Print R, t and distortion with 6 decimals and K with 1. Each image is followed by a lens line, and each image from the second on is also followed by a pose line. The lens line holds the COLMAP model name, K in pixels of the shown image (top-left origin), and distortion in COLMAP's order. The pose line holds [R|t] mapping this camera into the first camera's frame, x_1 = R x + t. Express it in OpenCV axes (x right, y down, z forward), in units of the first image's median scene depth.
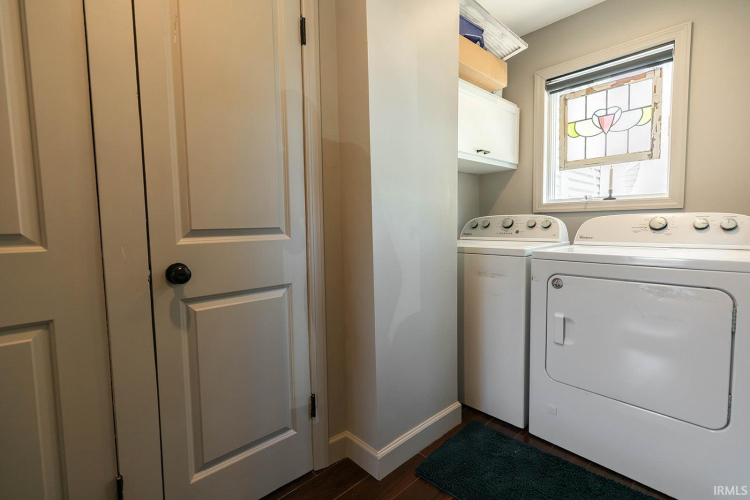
lens RADIAL K [[337.1, 0, 375.0], [0, 337.1, 250.0], [0, 0, 1]] dist [0.000306, 0.000116]
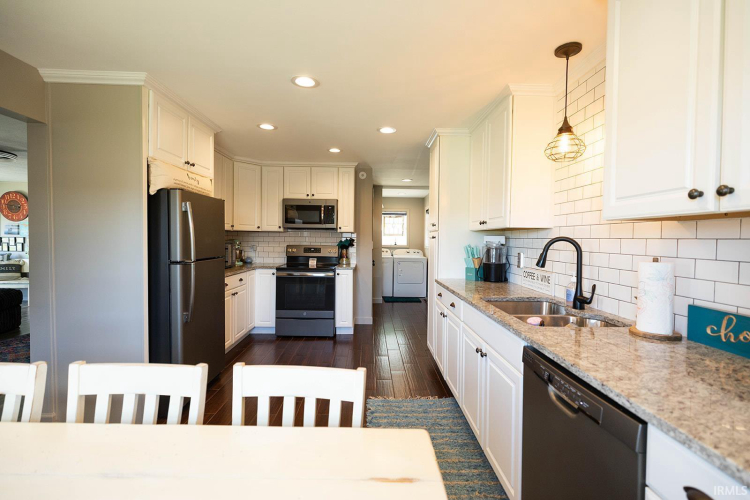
lens RADIAL K [[337.1, 0, 375.0], [0, 337.1, 250.0], [0, 0, 1]] dist [0.000306, 0.000116]
pose [[0.665772, 0.002964, 0.746150, -2.866640], [0.033345, 0.998875, -0.033720, 0.047683], [-0.745410, 0.047330, 0.664924, -1.734900]]
